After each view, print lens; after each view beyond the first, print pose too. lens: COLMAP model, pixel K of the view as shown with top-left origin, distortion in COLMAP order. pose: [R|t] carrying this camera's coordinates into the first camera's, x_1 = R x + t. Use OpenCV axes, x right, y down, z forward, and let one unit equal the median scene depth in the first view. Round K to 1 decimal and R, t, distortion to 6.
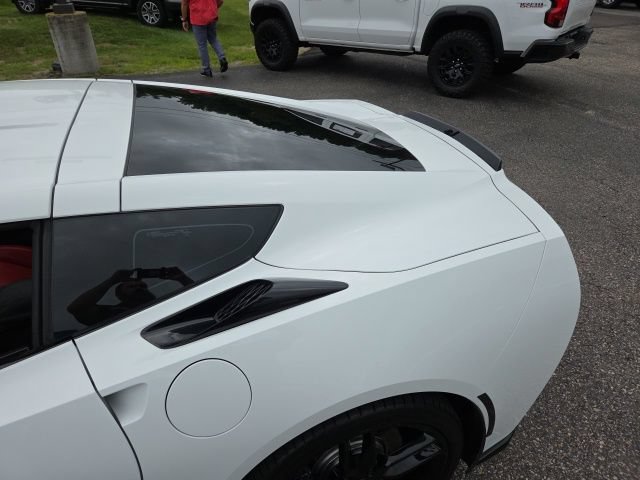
lens RADIAL K [[439.7, 0, 313.7], [0, 439.7, 225.0], [0, 0, 1]] dist [0.000387, 0.000420]
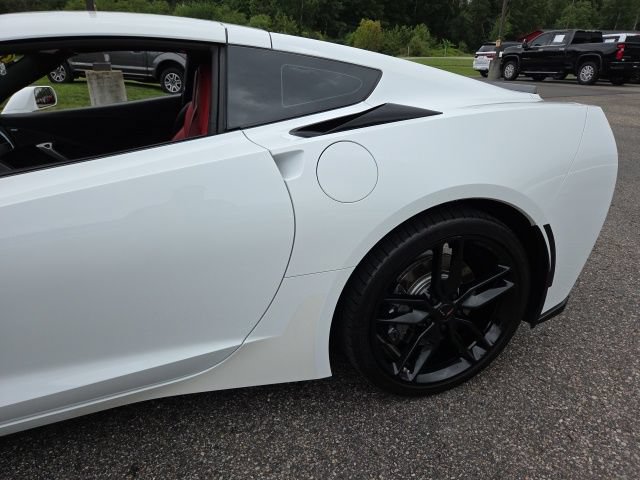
lens RADIAL K [[433.3, 0, 317.0], [0, 433.3, 235.5], [0, 0, 1]] dist [0.059407, -0.050827]
pose [[0.999887, -0.003489, 0.014612, -0.186868], [0.005763, 0.987322, -0.158623, 0.426042], [-0.013874, 0.158689, 0.987231, -0.128584]]
